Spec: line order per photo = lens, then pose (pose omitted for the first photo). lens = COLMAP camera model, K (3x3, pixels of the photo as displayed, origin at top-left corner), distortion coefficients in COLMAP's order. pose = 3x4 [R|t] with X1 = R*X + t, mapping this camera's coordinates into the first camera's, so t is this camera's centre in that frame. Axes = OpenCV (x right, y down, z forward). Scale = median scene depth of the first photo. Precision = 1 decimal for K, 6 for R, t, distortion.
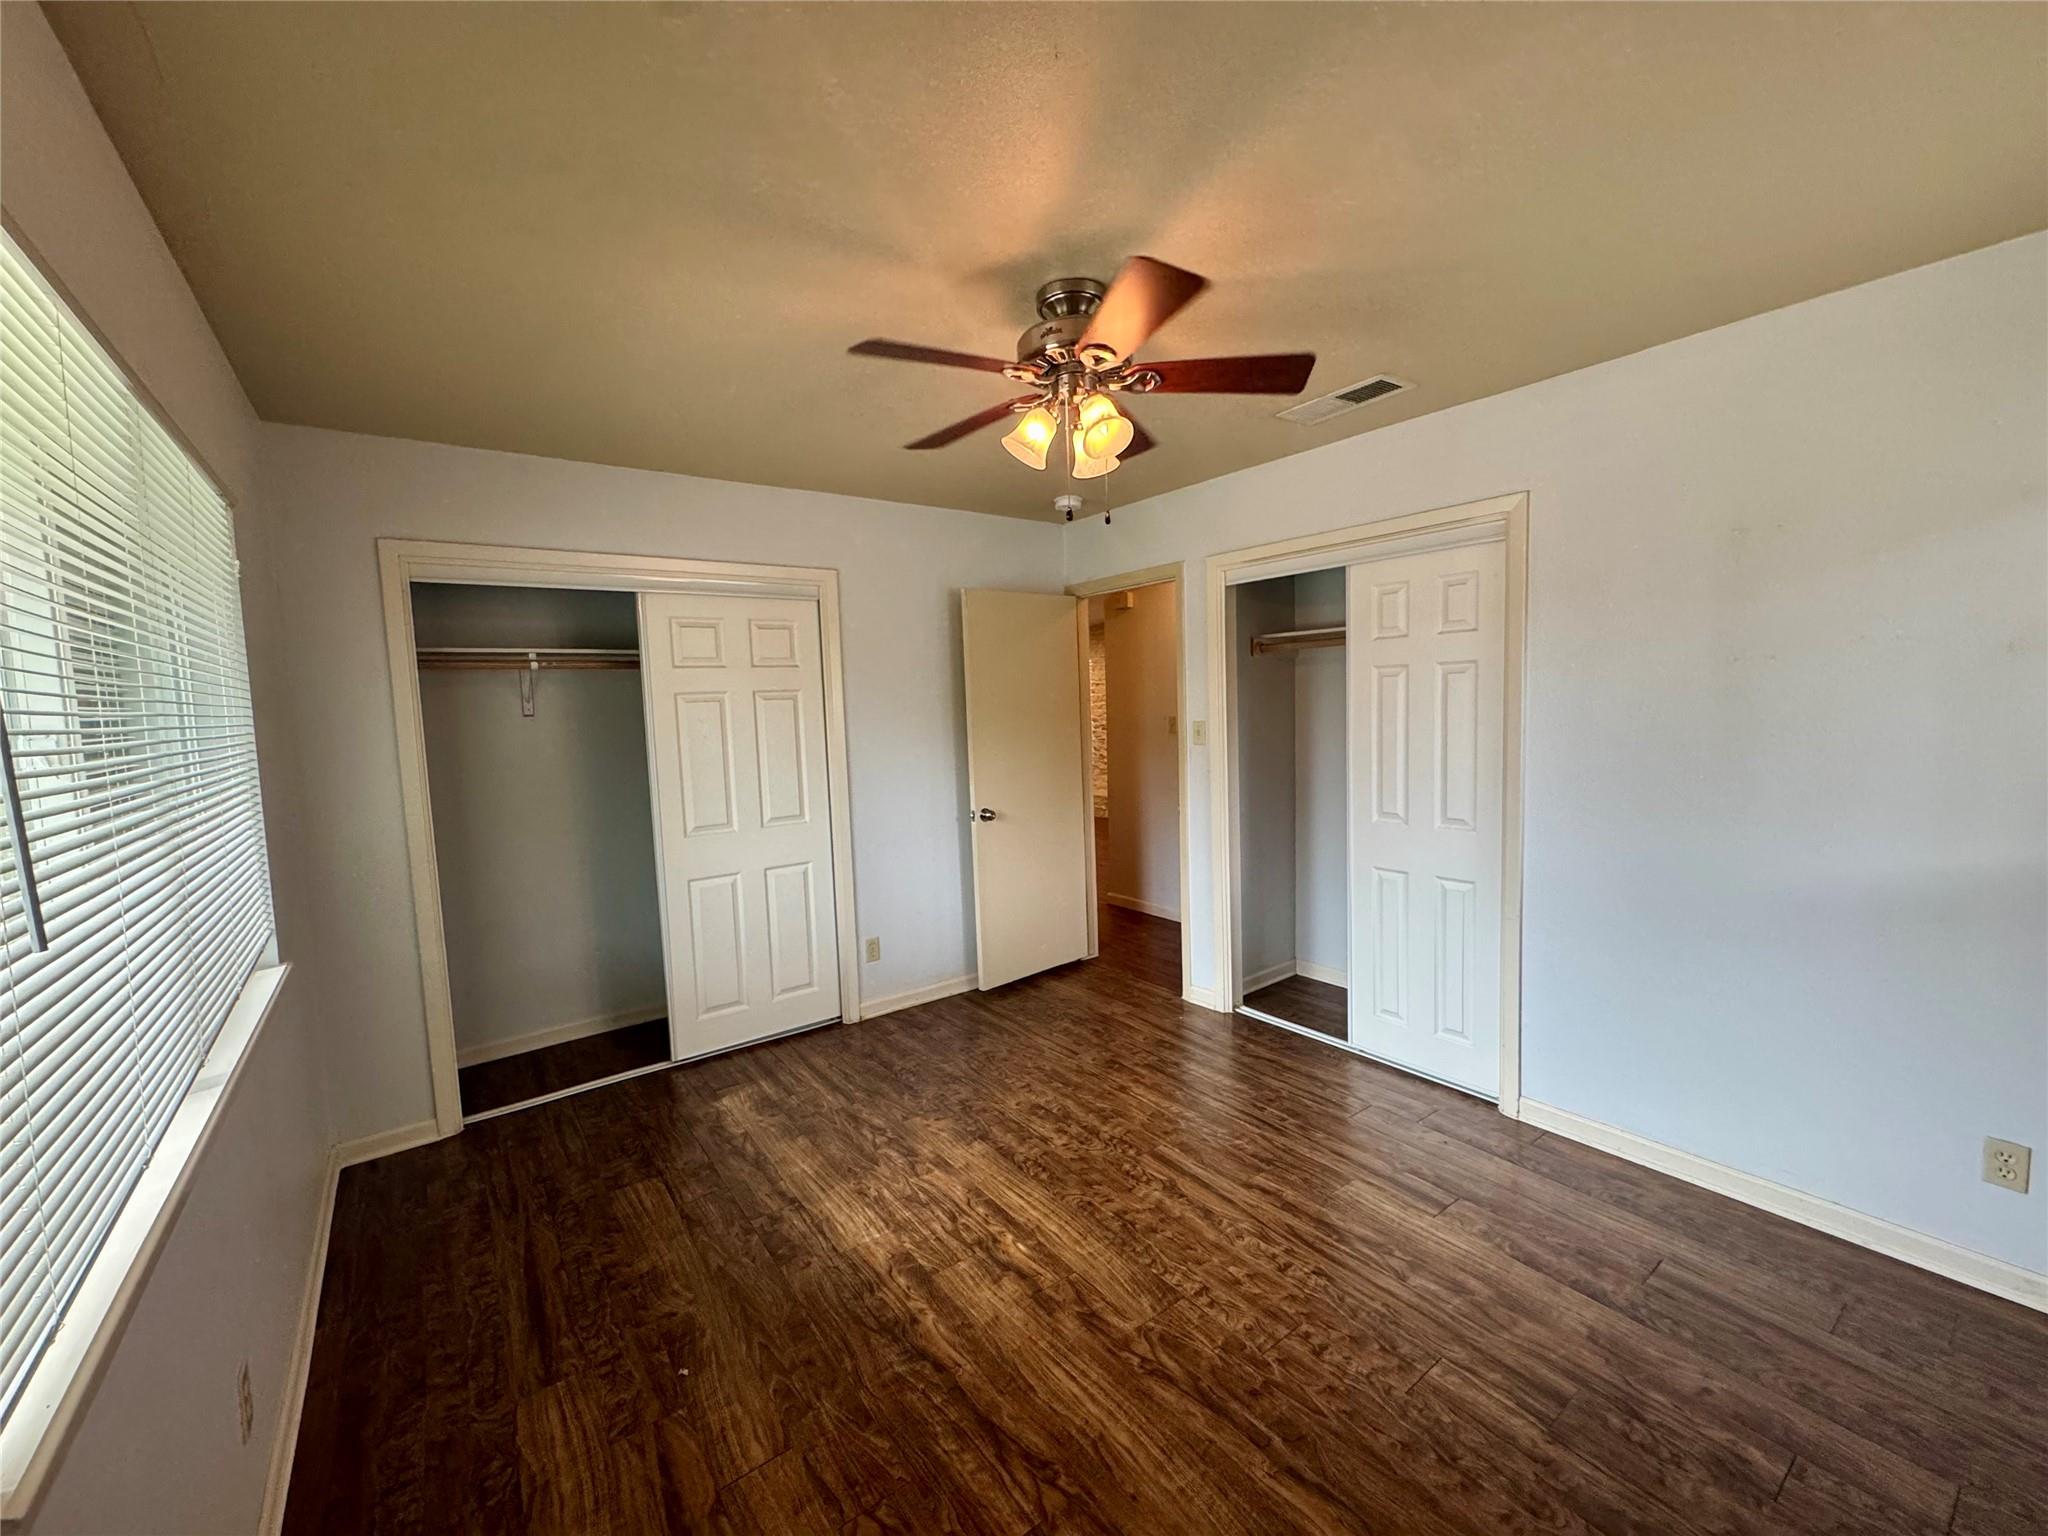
lens RADIAL K [[817.8, 0, 1029.4], [0, 817.8, 764.1], [0, 0, 1]] dist [-0.002977, -0.000229]
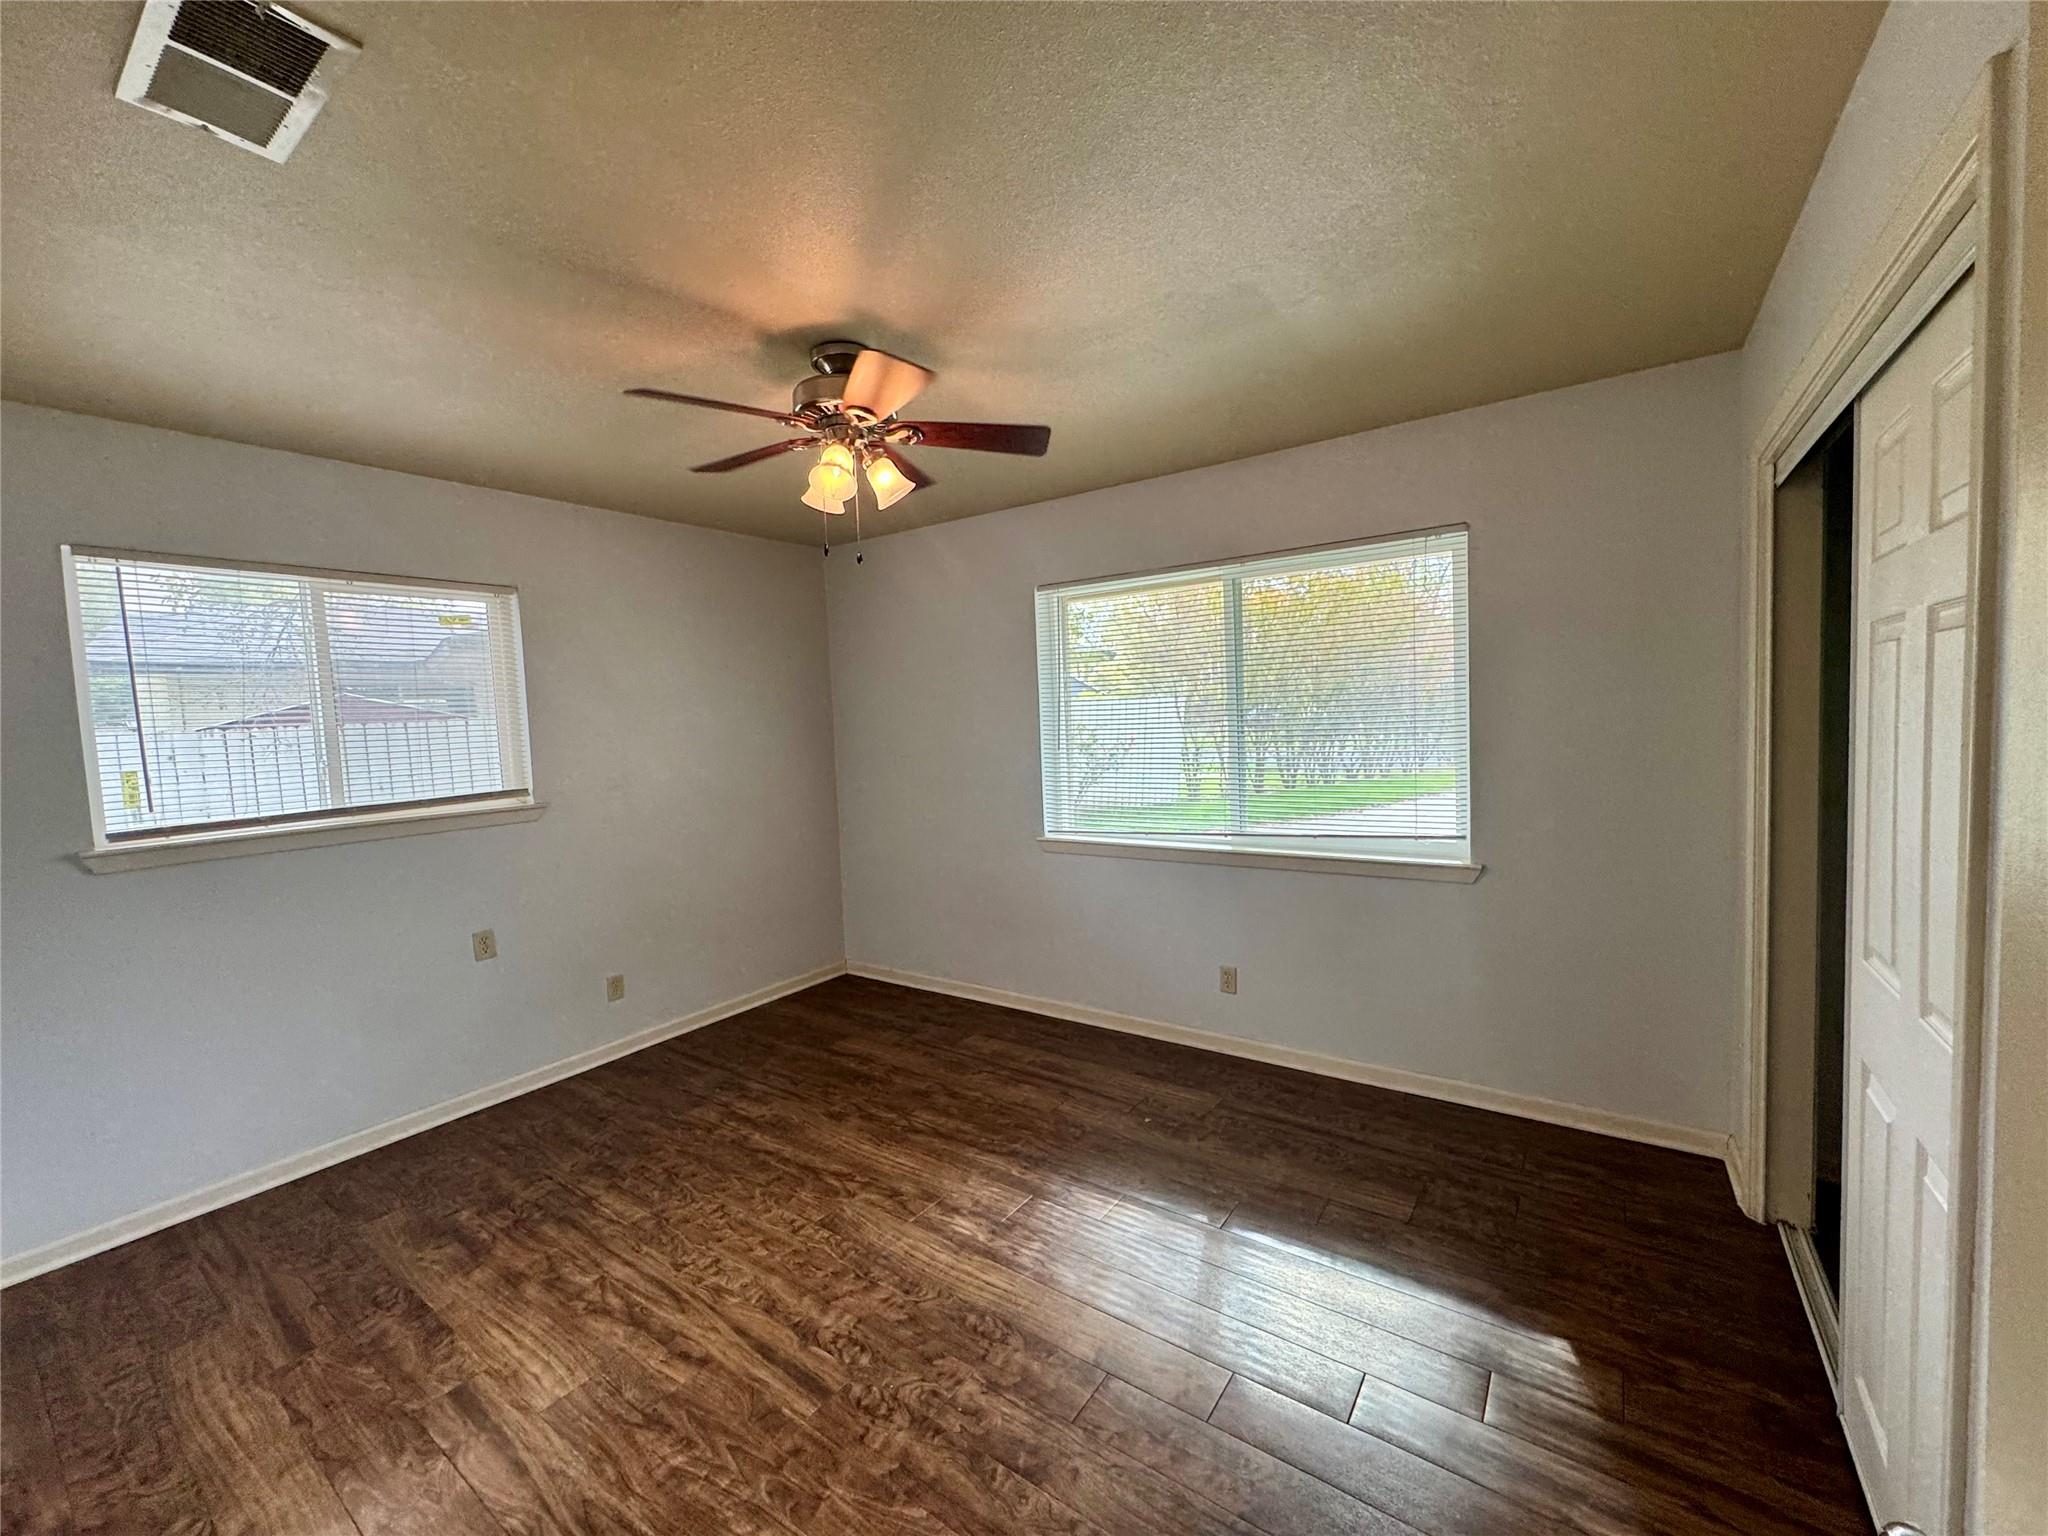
lens RADIAL K [[817.8, 0, 1029.4], [0, 817.8, 764.1], [0, 0, 1]] dist [-0.002977, -0.000229]
pose [[-0.946689, 0.092767, -0.308504, 0.184183], [0.047564, 0.987396, 0.150952, -0.155982], [0.318619, 0.128231, -0.939169, 1.970306]]
